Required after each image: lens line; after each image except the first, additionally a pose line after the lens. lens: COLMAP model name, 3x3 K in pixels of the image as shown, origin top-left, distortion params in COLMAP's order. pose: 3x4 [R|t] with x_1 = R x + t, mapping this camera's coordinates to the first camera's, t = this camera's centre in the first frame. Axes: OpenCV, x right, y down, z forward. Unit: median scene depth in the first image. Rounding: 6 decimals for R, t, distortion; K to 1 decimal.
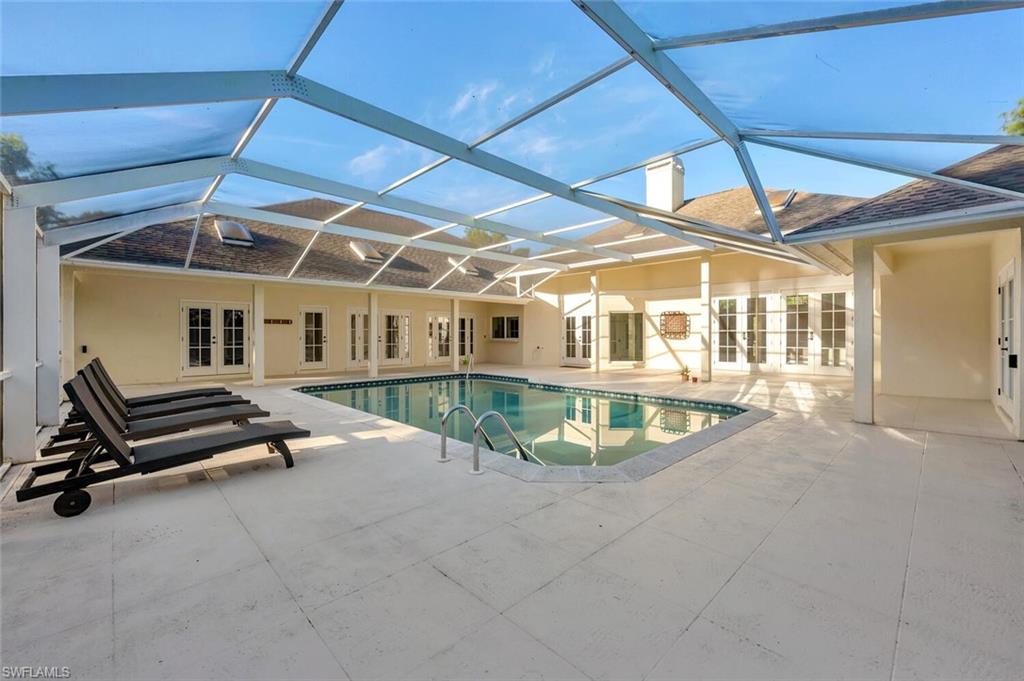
lens RADIAL K [[419.9, 0, 507.1], [0, 419.9, 333.4], [0, 0, 1]] dist [0.000523, -0.000238]
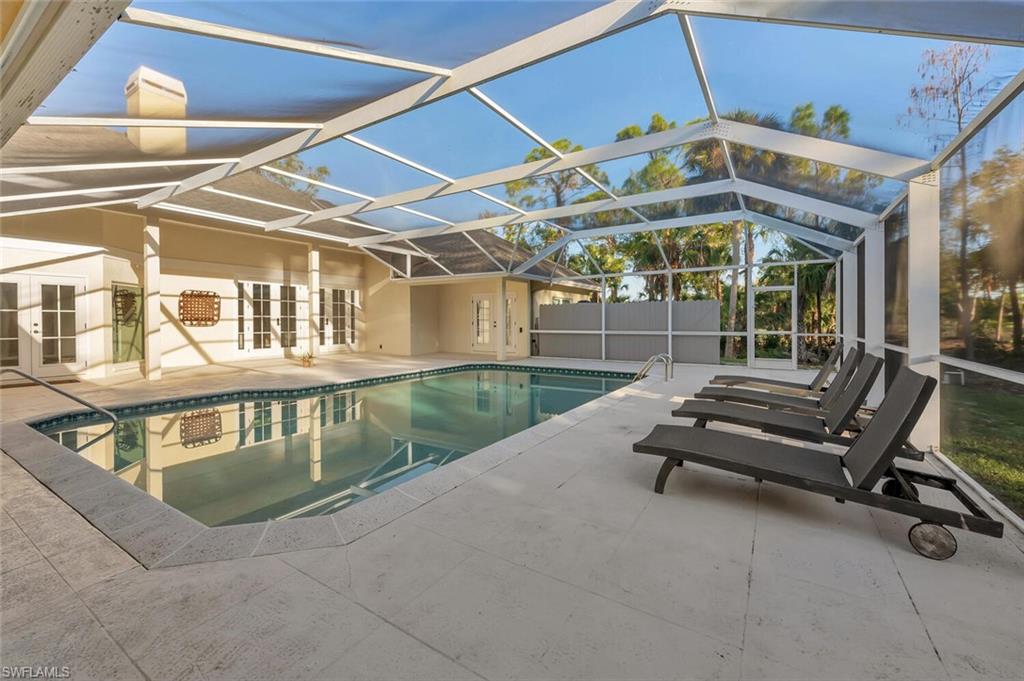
lens RADIAL K [[419.9, 0, 516.5], [0, 419.9, 334.5], [0, 0, 1]] dist [0.000523, -0.000238]
pose [[-0.232375, -0.024124, 0.972327, -0.570405], [0.004796, 0.999652, 0.025948, 0.012449], [-0.972615, 0.010693, -0.232178, 0.668361]]
